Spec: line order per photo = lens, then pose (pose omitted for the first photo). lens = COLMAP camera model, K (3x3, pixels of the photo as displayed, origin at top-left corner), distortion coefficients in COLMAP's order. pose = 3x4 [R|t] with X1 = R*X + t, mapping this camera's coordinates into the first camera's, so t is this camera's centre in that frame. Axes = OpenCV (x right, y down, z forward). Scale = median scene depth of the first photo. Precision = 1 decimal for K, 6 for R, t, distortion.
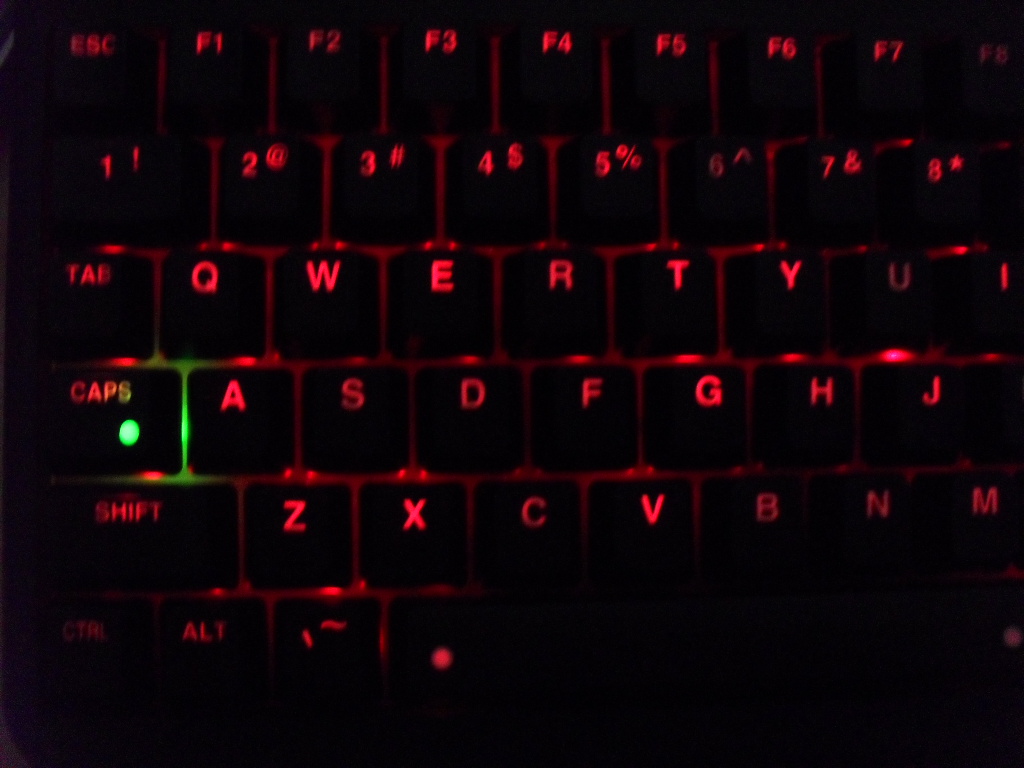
lens RADIAL K [[1030.1, 0, 508.3], [0, 1030.1, 393.7], [0, 0, 1]] dist [-0.121586, 0.000000]
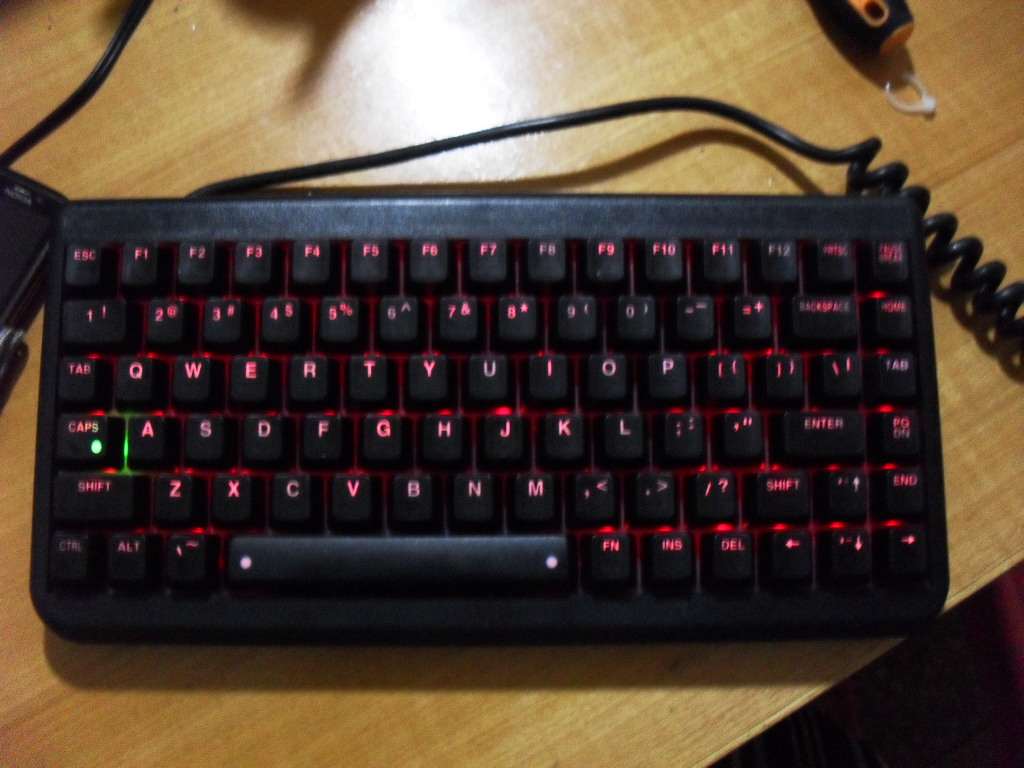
lens RADIAL K [[1030.1, 0, 475.5], [0, 1030.1, 383.1], [0, 0, 1]] dist [-0.121586, 0.000000]
pose [[0.997724, -0.001131, -0.067421, 0.504404], [-0.005120, 0.995702, -0.092471, 0.091712], [0.067236, 0.092605, 0.993430, -0.945385]]
